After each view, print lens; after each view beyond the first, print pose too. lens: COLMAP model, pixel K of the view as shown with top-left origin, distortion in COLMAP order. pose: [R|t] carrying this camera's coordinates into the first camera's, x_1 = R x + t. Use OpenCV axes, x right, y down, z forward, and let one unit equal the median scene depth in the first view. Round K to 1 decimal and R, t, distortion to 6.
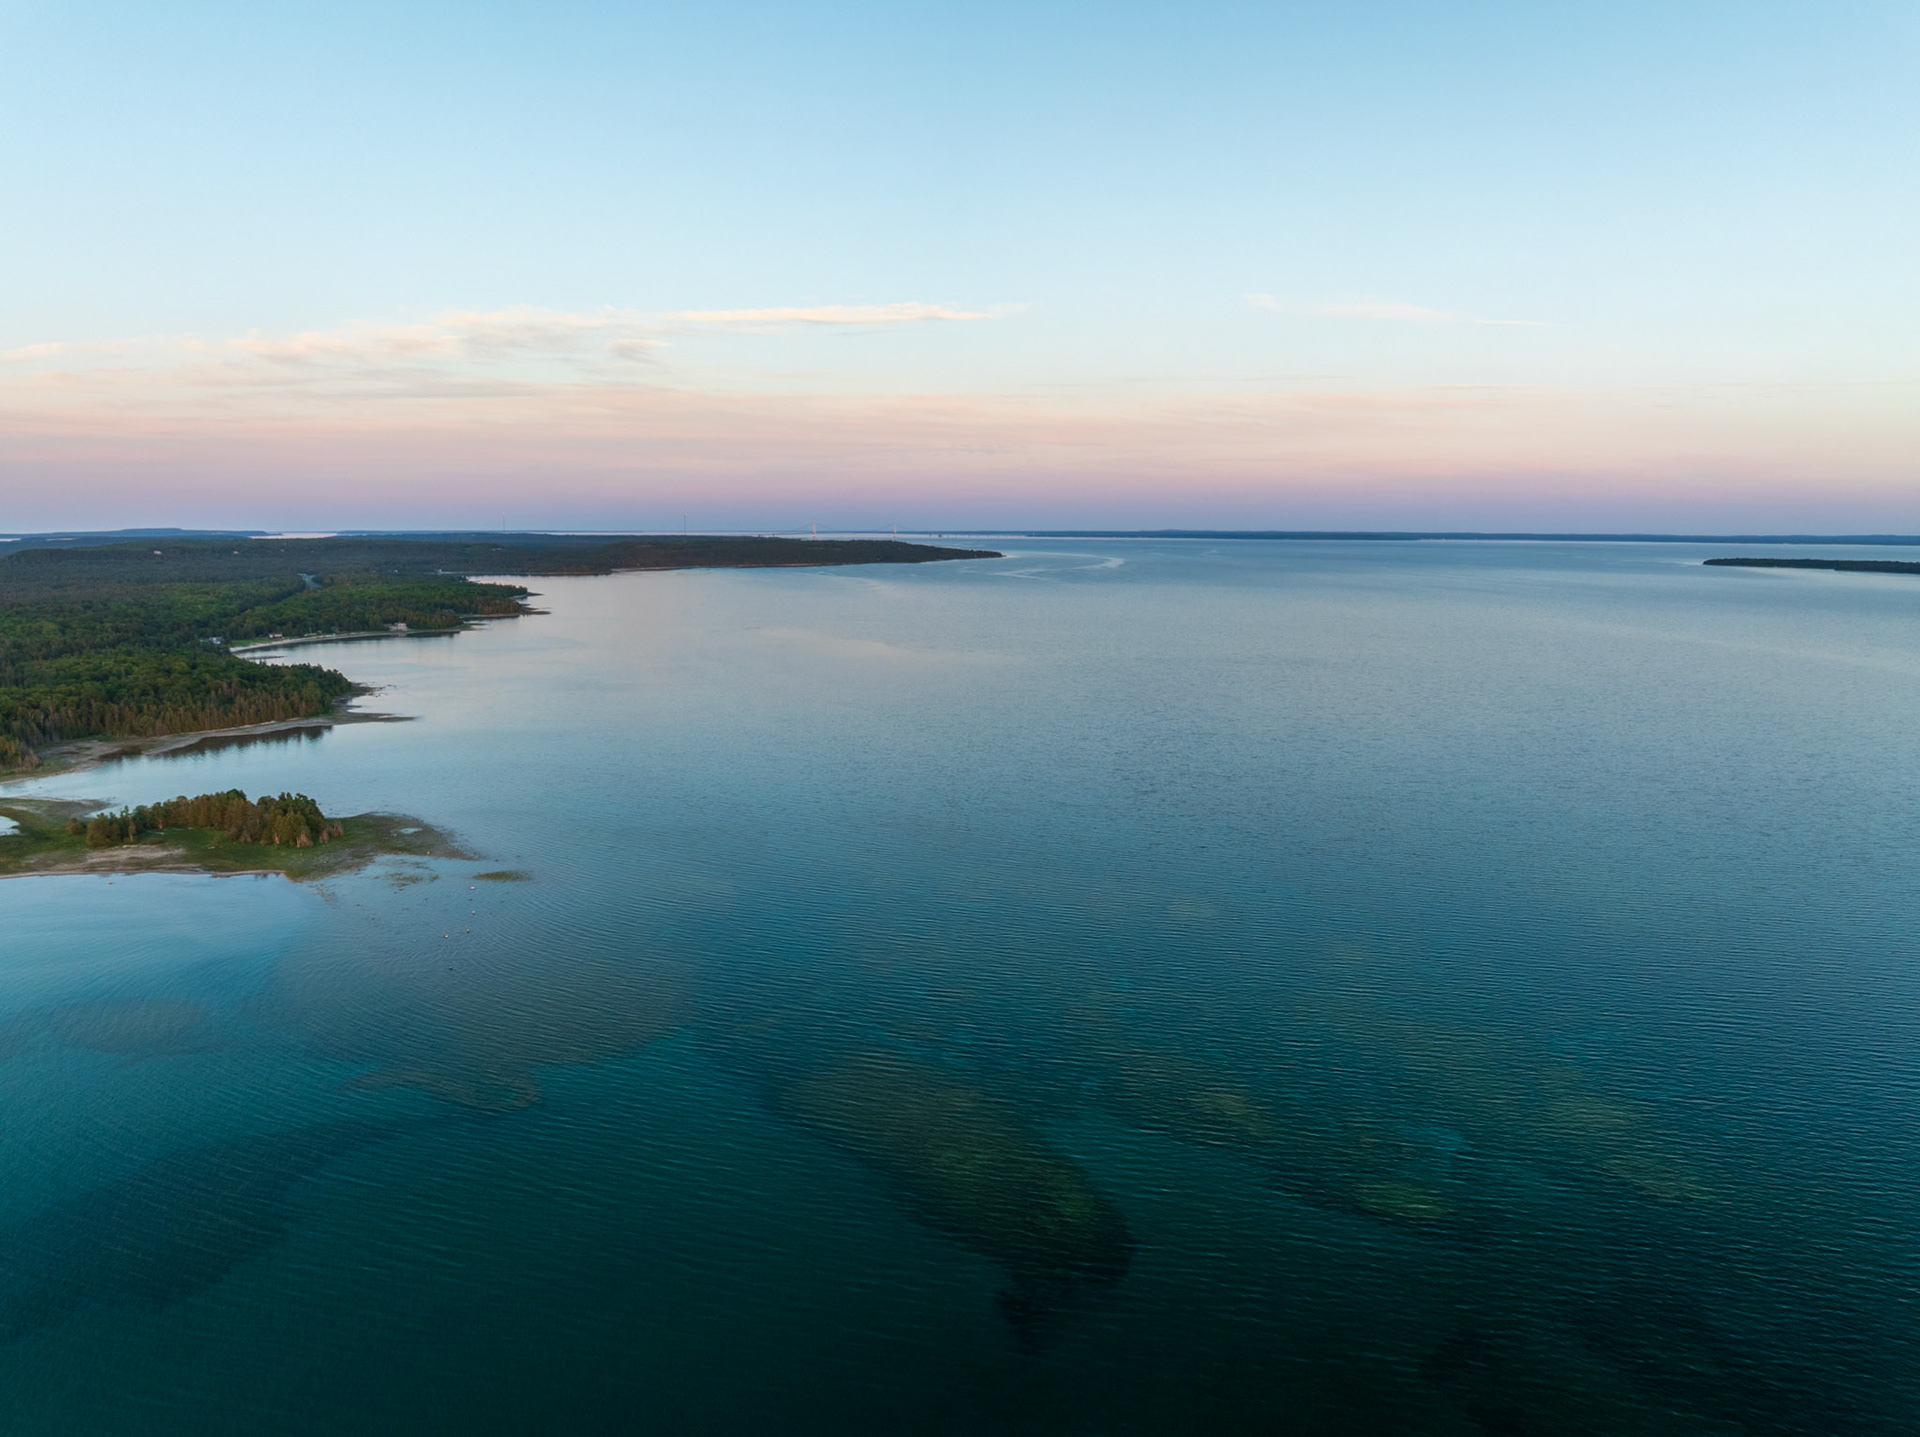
lens RADIAL K [[1365.0, 0, 956.5], [0, 1365.0, 721.5], [0, 0, 1]] dist [-0.046771, 0.011855]
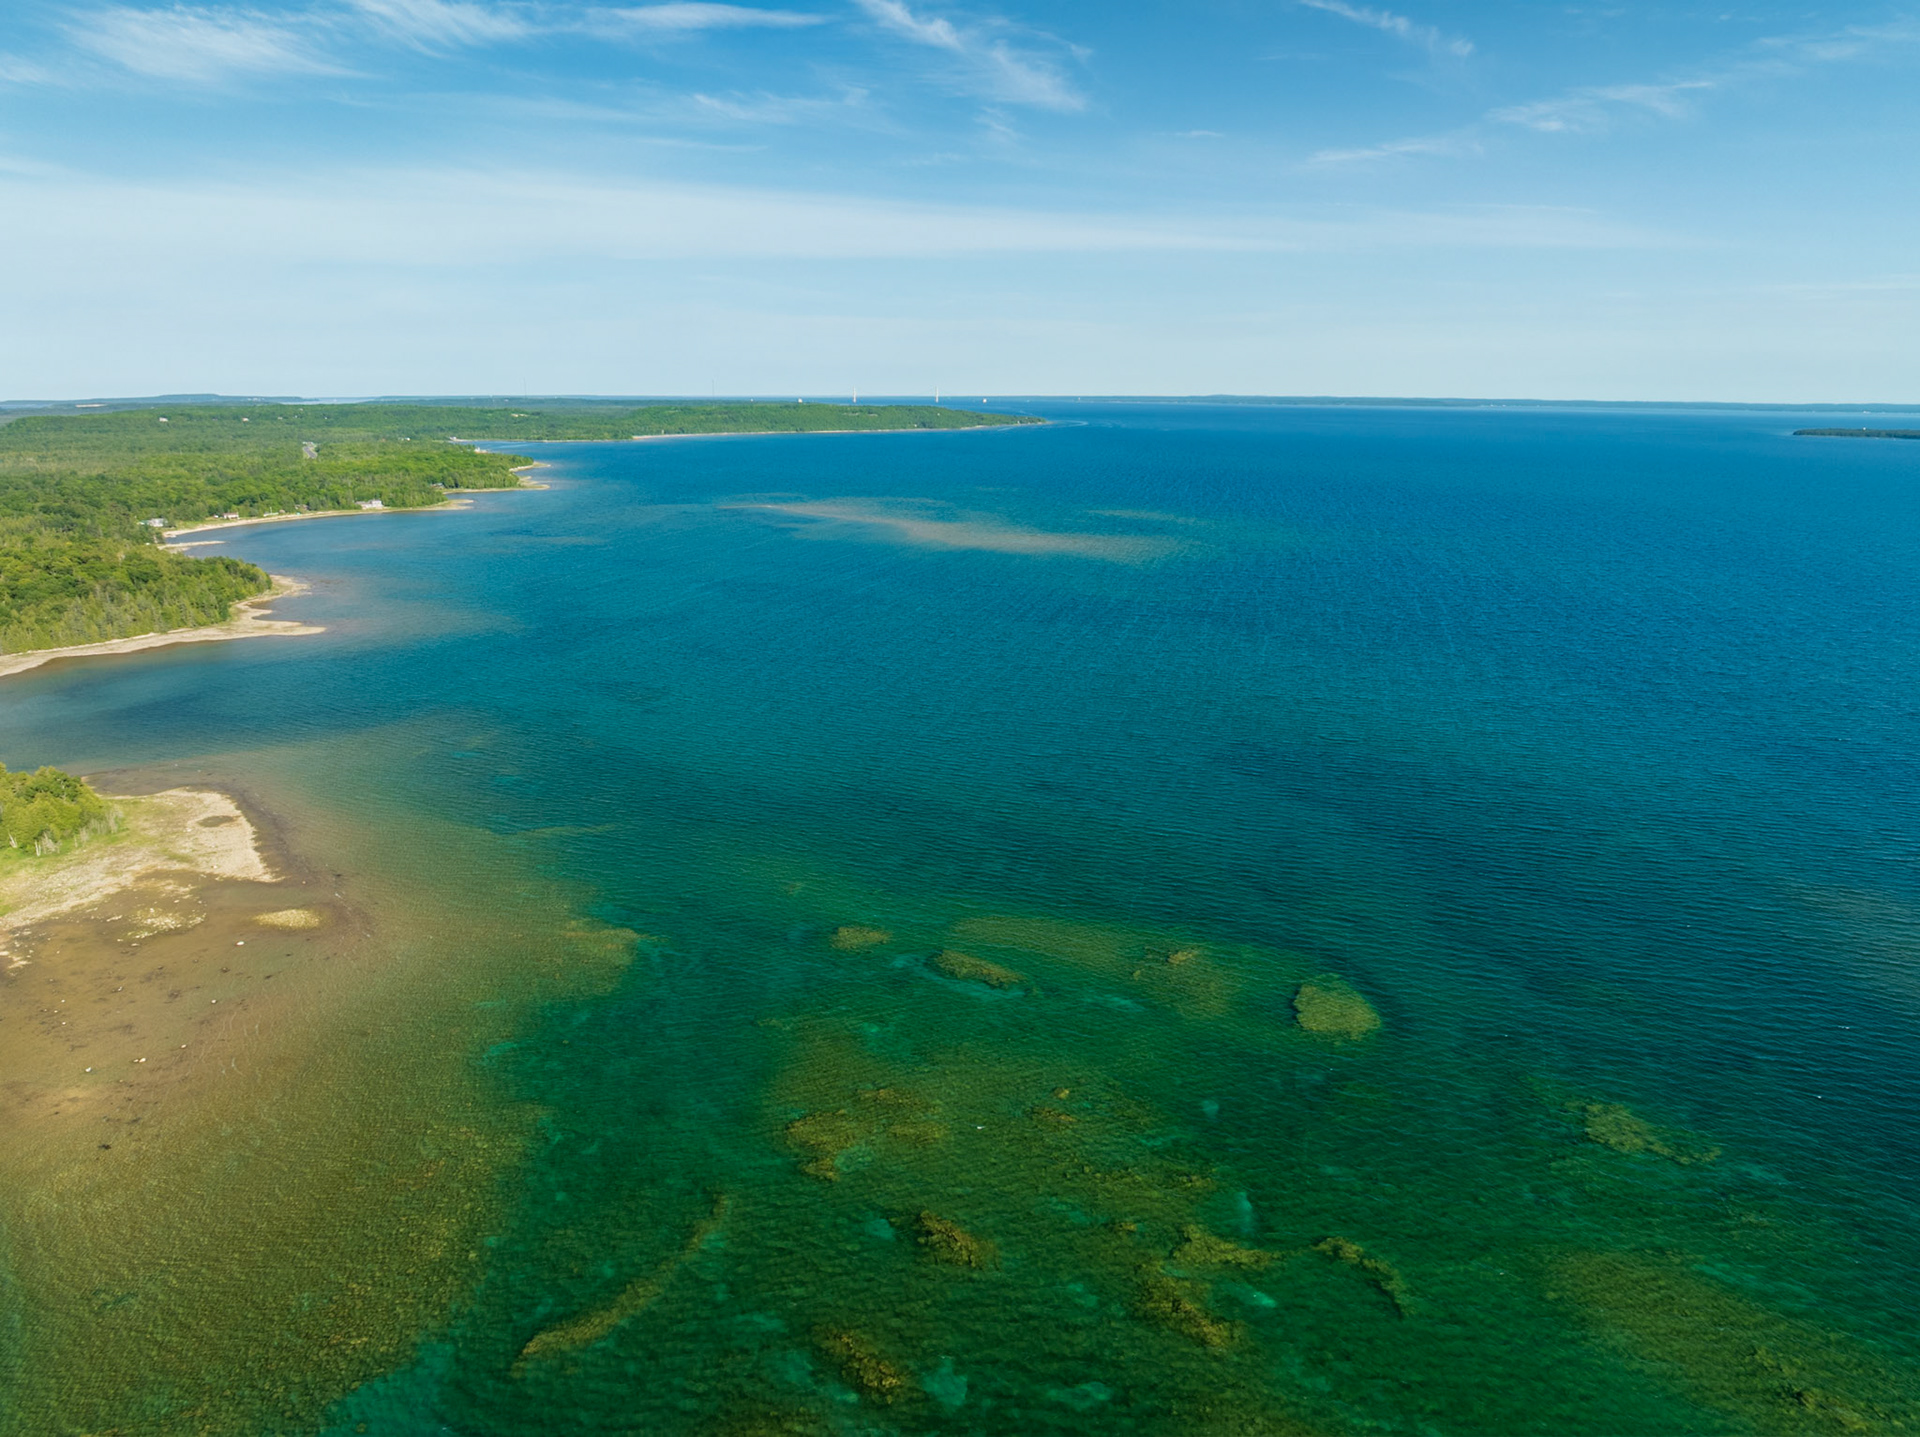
lens RADIAL K [[1365.0, 0, 959.0], [0, 1365.0, 722.6], [0, 0, 1]] dist [-0.046771, 0.011855]
pose [[0.999519, 0.007736, -0.030046, 0.006336], [-0.004782, 0.995257, 0.097163, -0.016991], [0.030655, -0.096972, 0.994815, 0.118607]]
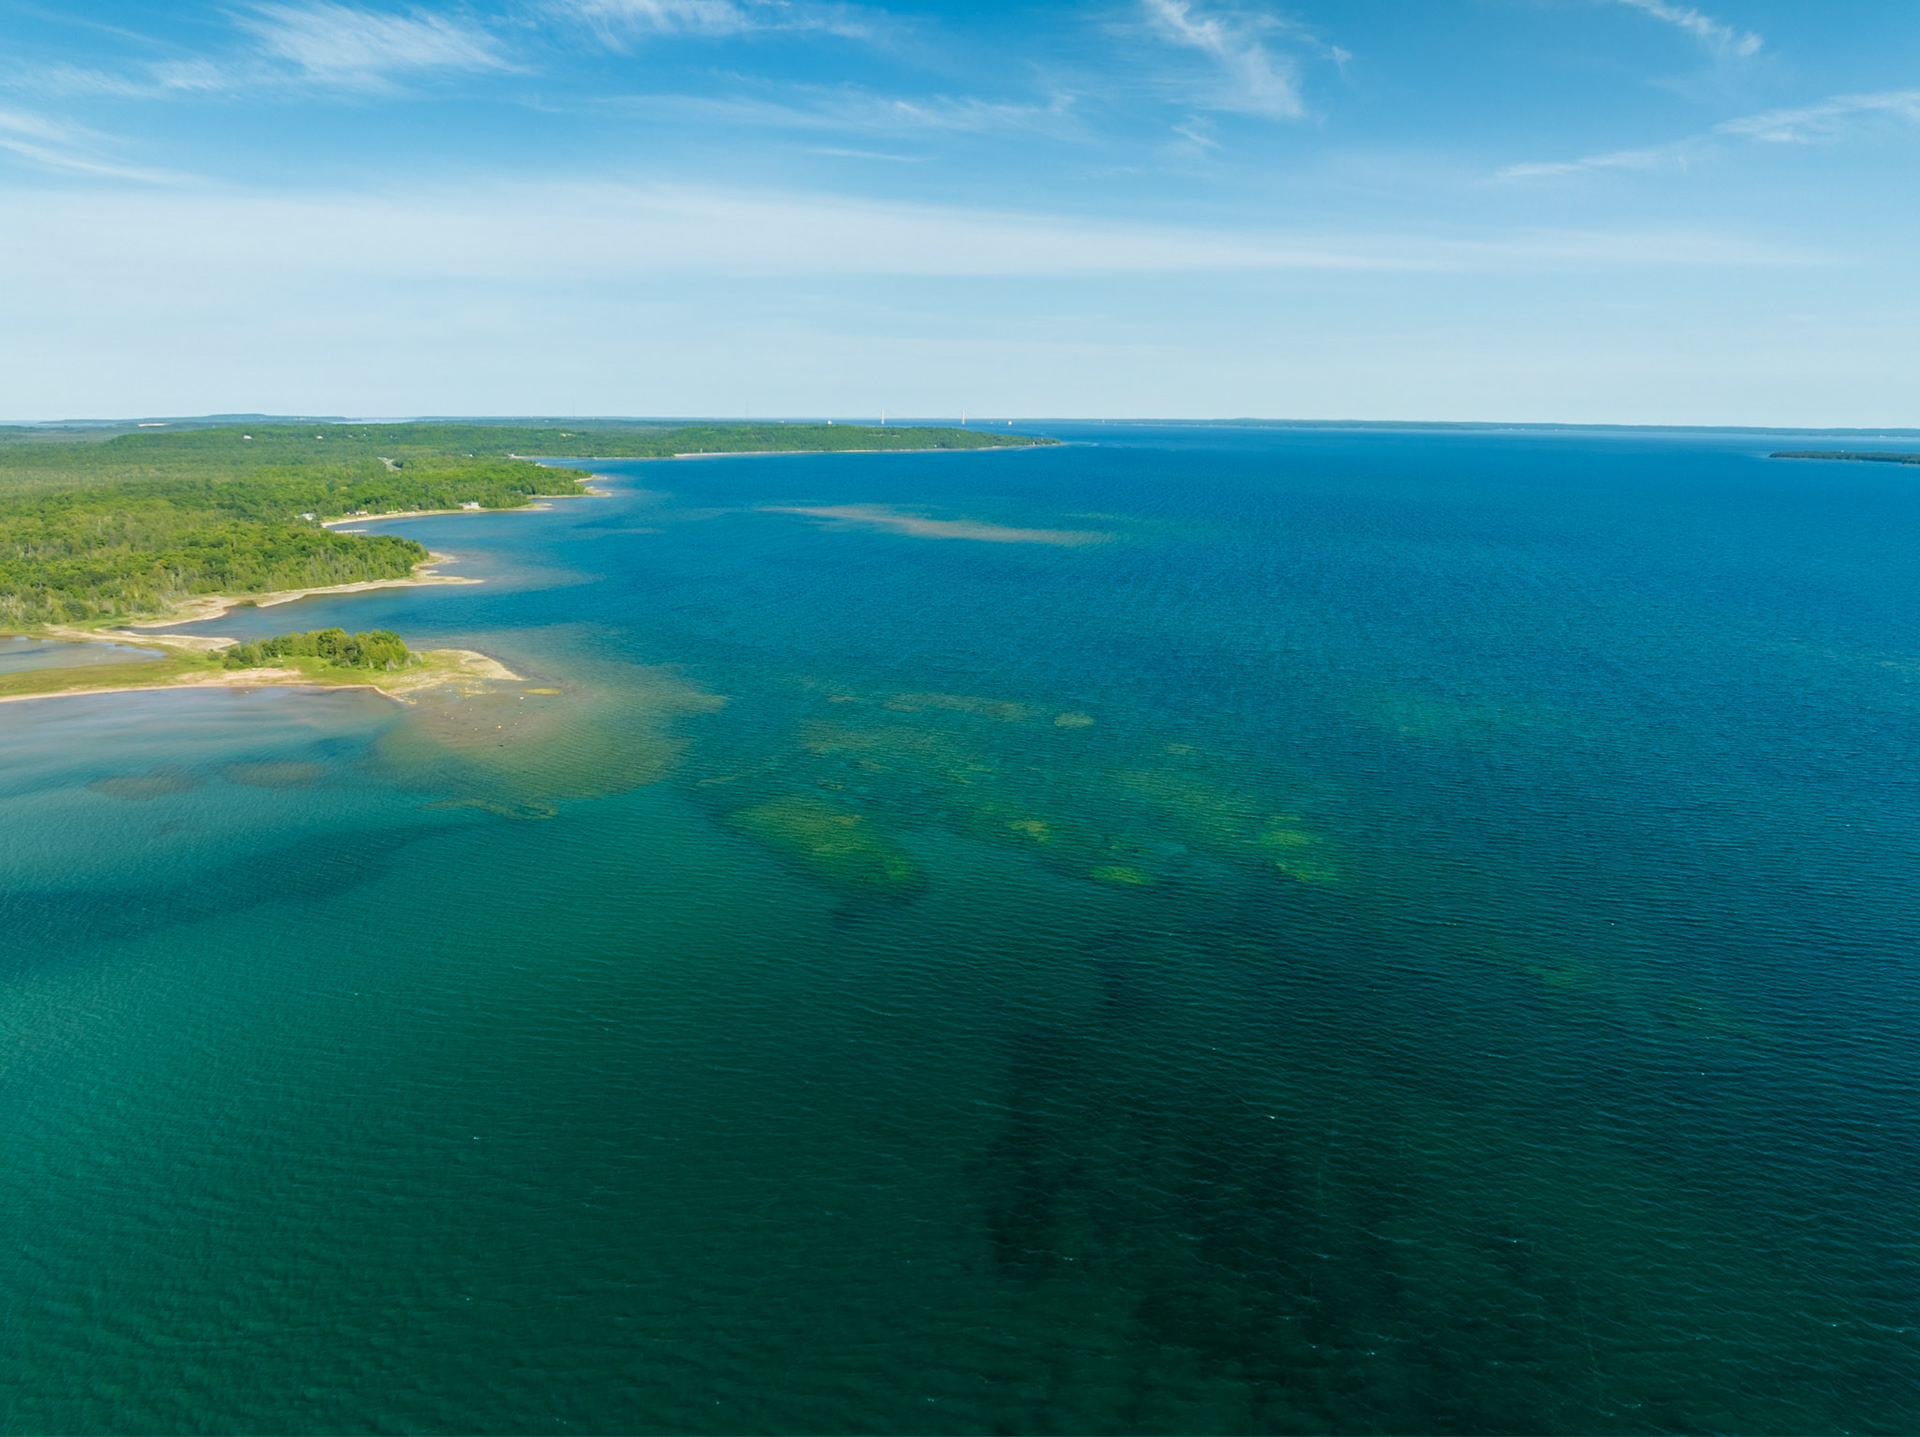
lens RADIAL K [[1365.0, 0, 963.0], [0, 1365.0, 712.8], [0, 0, 1]] dist [-0.046771, 0.011855]
pose [[0.998796, 0.013665, -0.047125, 0.042096], [-0.010123, 0.997162, 0.074599, 0.012321], [0.048011, -0.074032, 0.996100, -0.091337]]
